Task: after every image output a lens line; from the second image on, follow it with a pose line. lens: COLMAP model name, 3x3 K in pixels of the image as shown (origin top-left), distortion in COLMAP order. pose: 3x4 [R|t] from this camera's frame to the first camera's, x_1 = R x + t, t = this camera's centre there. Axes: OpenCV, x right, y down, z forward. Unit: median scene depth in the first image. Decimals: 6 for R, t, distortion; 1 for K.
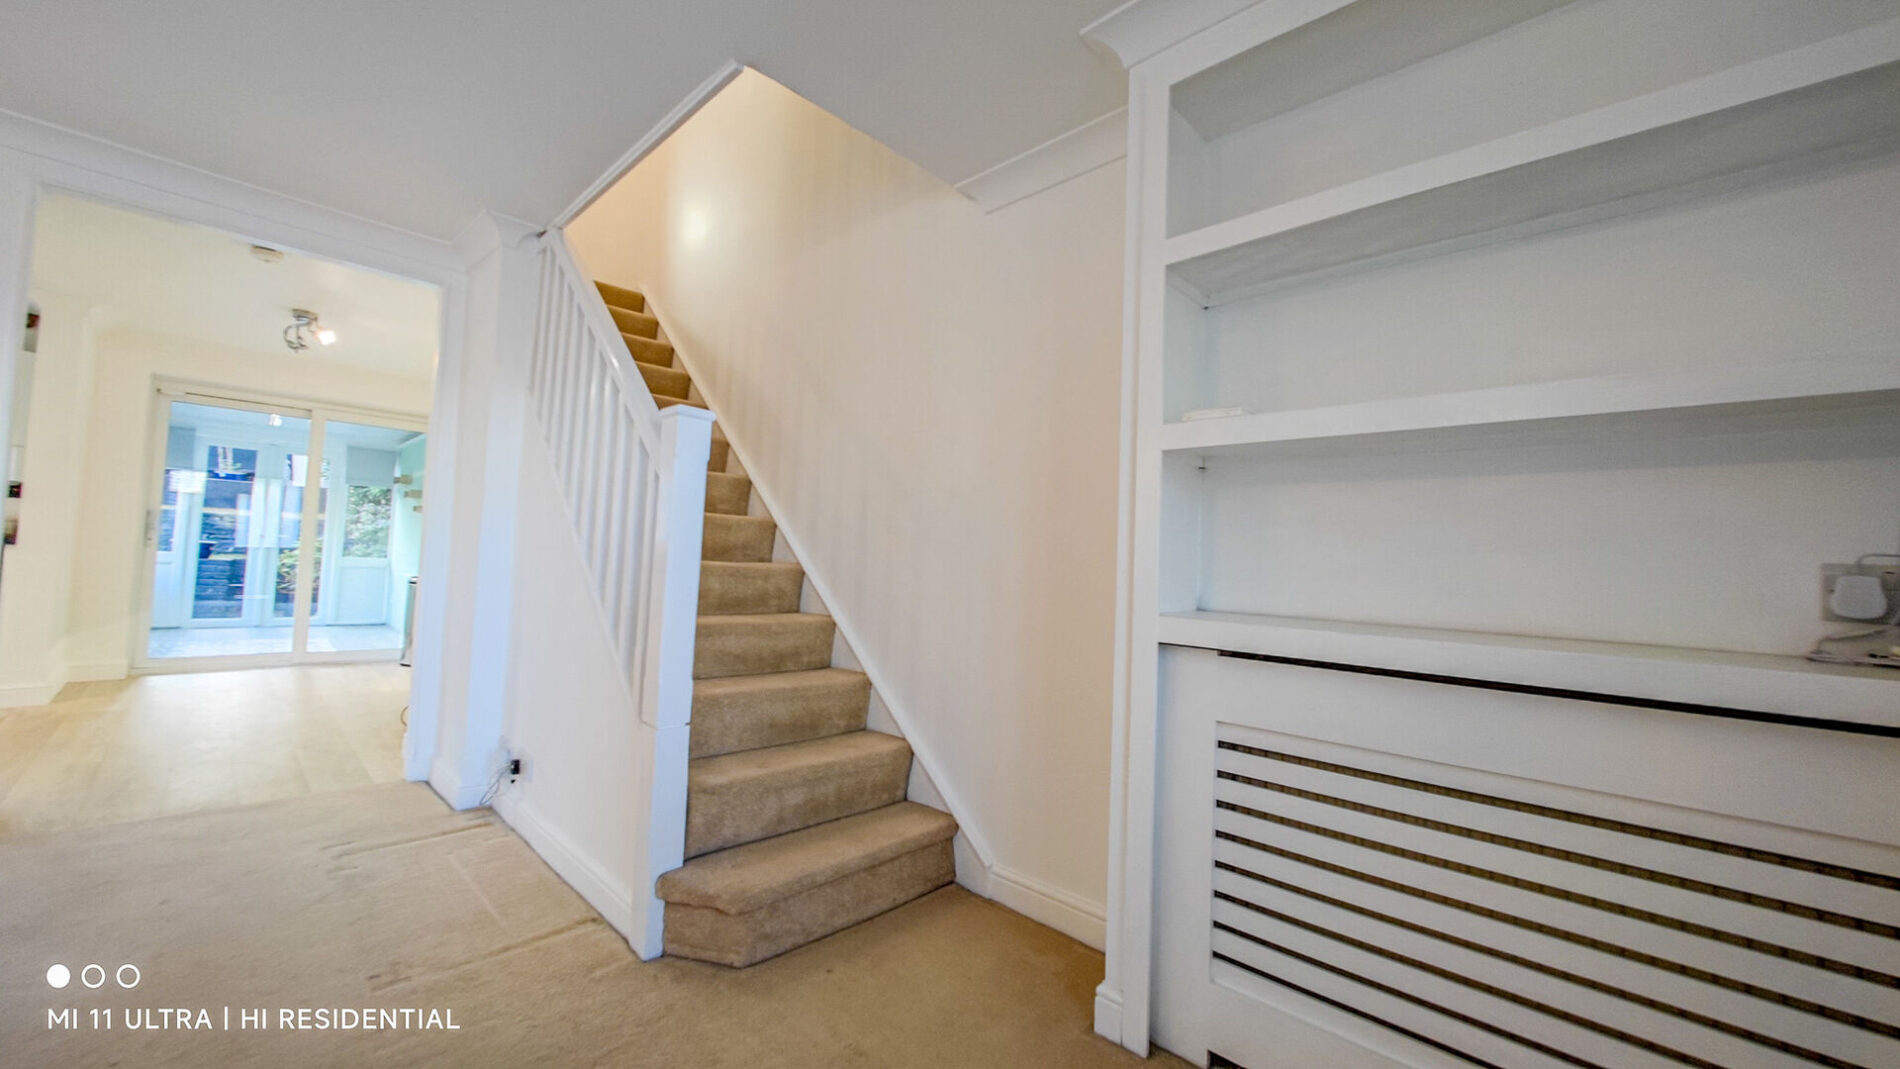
lens RADIAL K [[708.3, 0, 926.6], [0, 708.3, 535.7], [0, 0, 1]] dist [-0.009088, 0.000428]
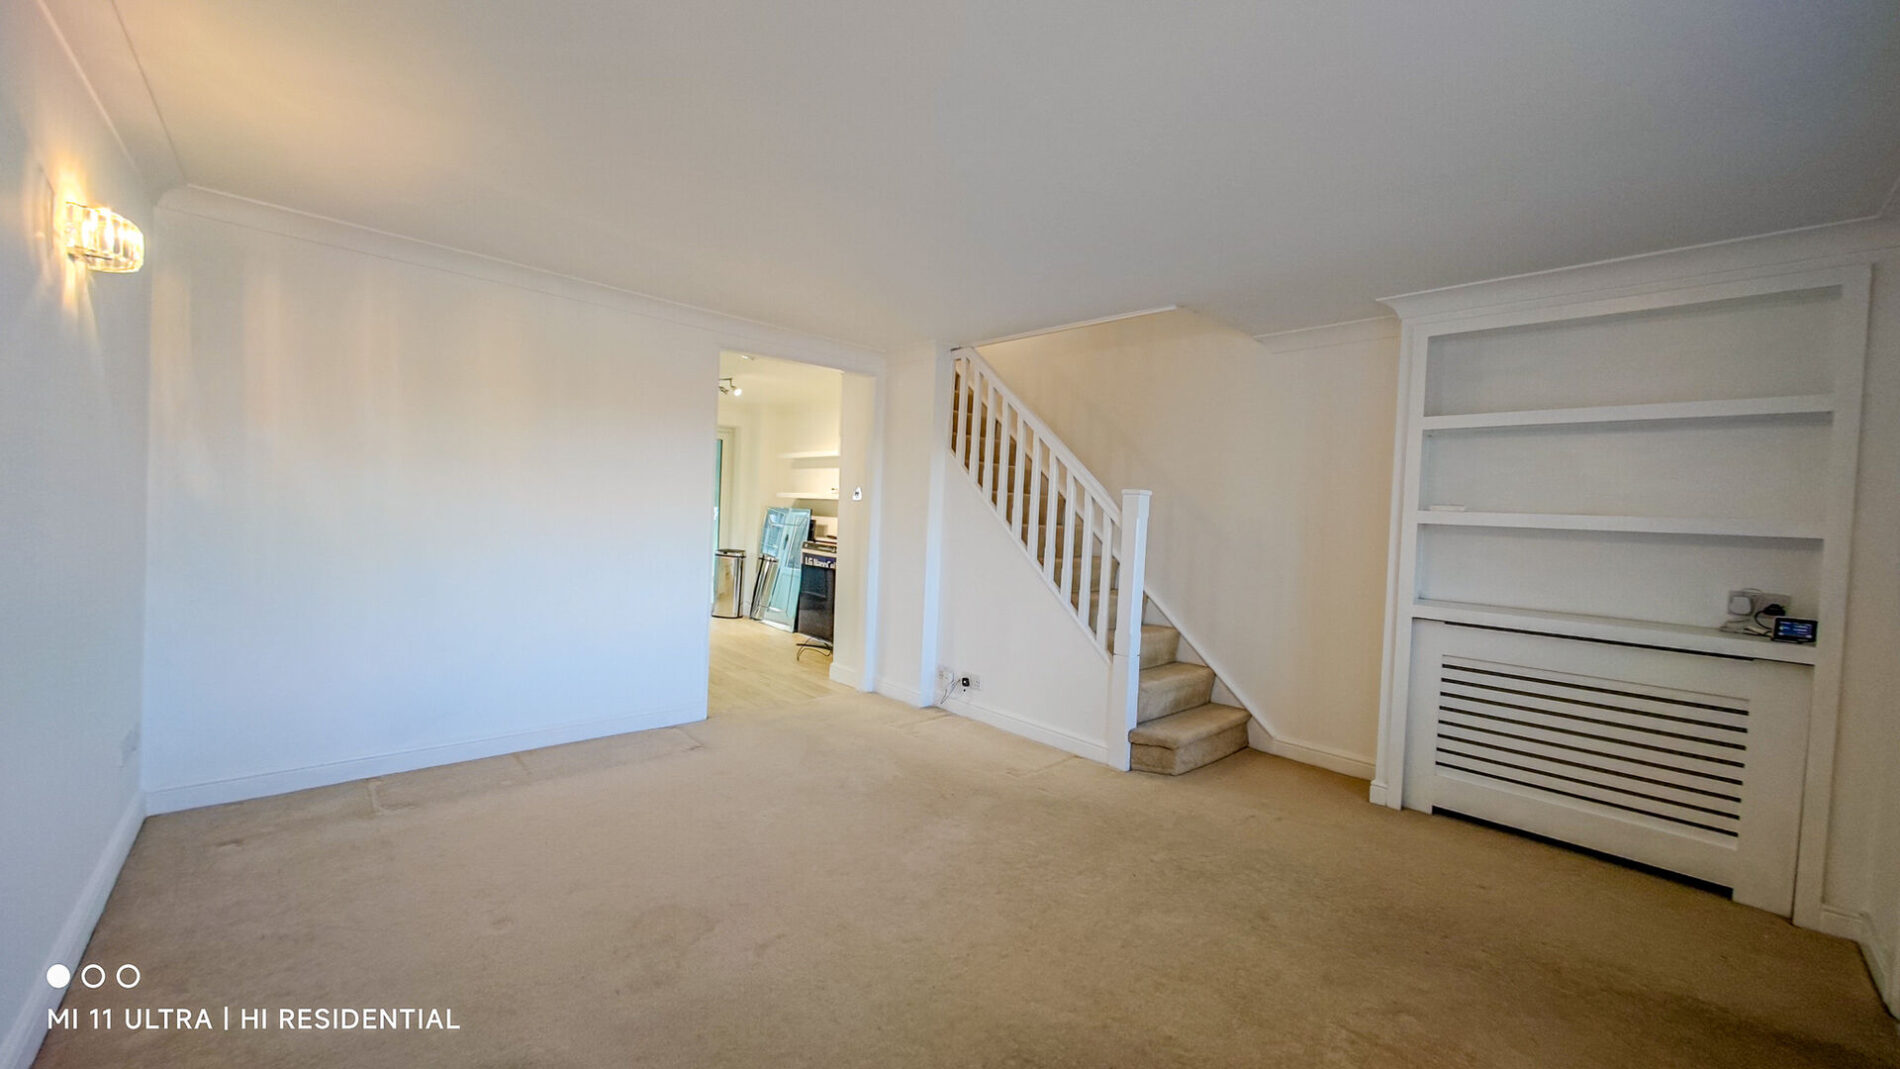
lens RADIAL K [[708.3, 0, 931.9], [0, 708.3, 536.9], [0, 0, 1]] dist [-0.009088, 0.000428]
pose [[0.998197, 0.000357, -0.060017, -0.633169], [0.004033, 0.997323, 0.073006, -0.158241], [0.059882, -0.073116, 0.995524, -0.743361]]
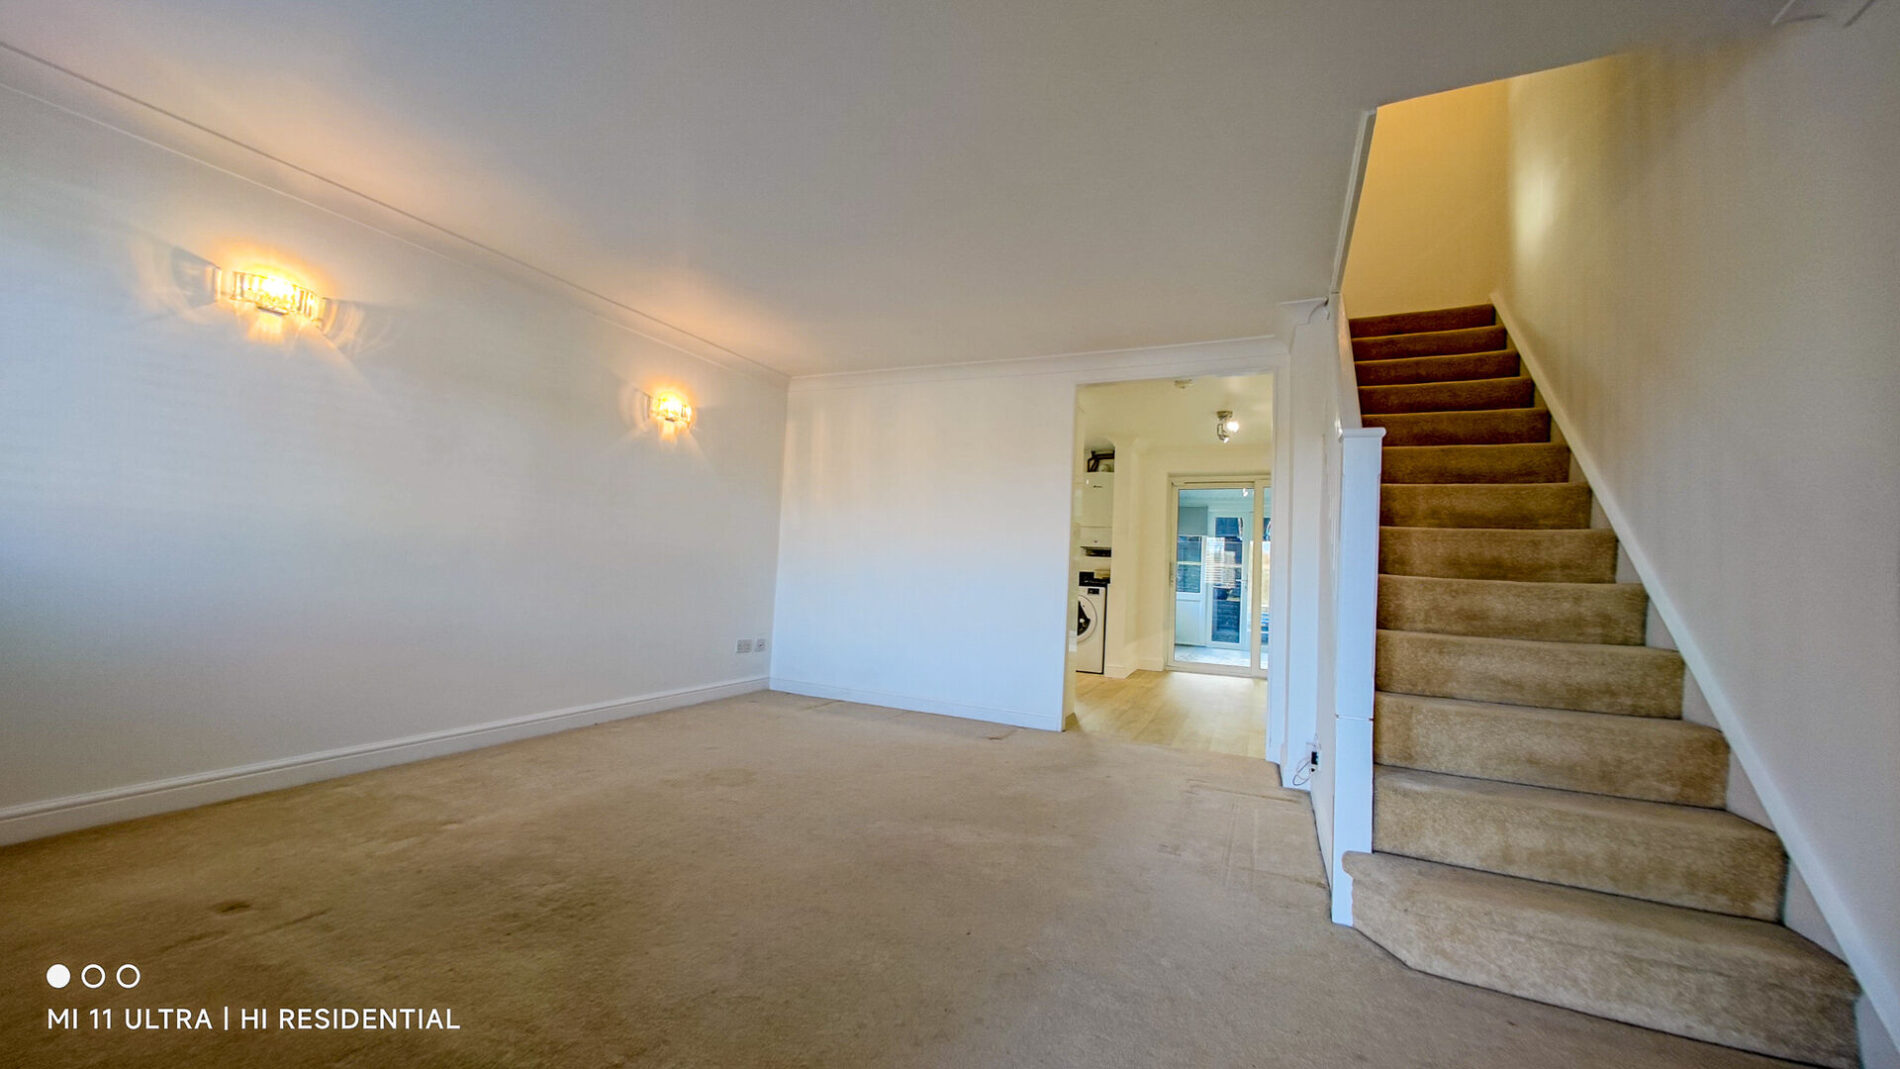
lens RADIAL K [[708.3, 0, 932.9], [0, 708.3, 536.4], [0, 0, 1]] dist [-0.009088, 0.000428]
pose [[0.328073, -0.076917, -0.941516, 0.384899], [0.006560, 0.996841, -0.079151, 0.056464], [0.944629, 0.019791, 0.327542, 0.013202]]
